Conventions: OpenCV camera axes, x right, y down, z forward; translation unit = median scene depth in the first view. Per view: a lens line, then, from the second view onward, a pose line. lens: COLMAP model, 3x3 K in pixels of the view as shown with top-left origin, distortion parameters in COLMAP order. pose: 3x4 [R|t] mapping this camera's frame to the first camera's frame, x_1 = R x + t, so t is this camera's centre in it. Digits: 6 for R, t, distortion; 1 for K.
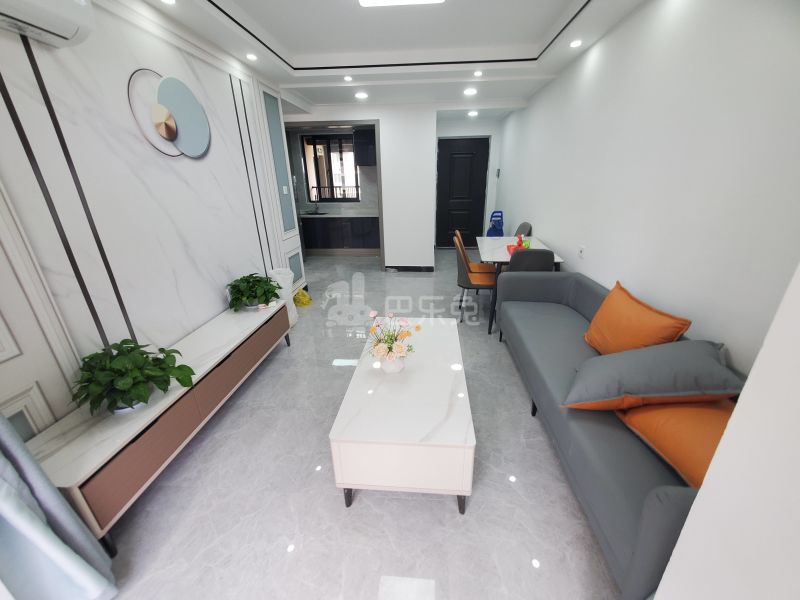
lens RADIAL K [[318.9, 0, 404.0], [0, 318.9, 301.1], [0, 0, 1]] dist [0.003599, 0.000736]
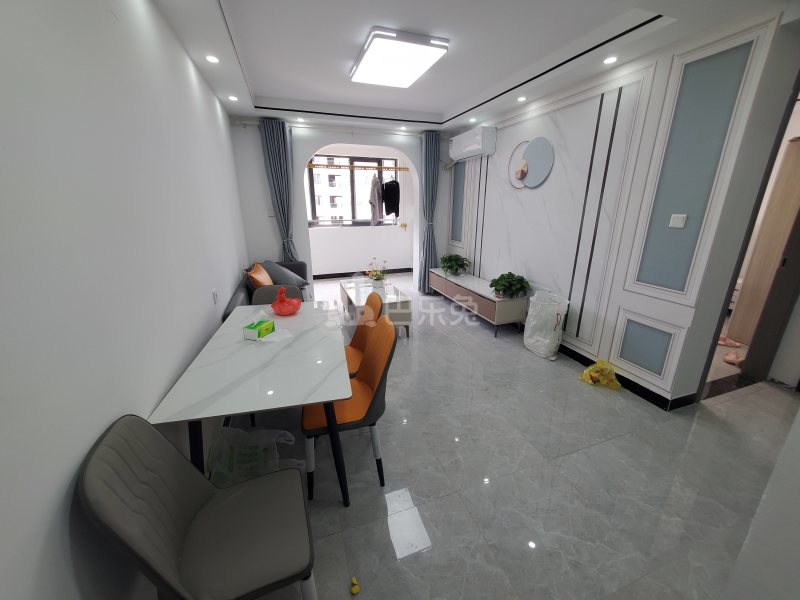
lens RADIAL K [[318.9, 0, 403.5], [0, 318.9, 301.0], [0, 0, 1]] dist [0.003599, 0.000736]
pose [[-0.914521, 0.142694, -0.378537, 0.552342], [-0.125208, 0.789935, 0.600271, -0.900792], [0.384675, 0.596356, -0.704545, 2.261213]]
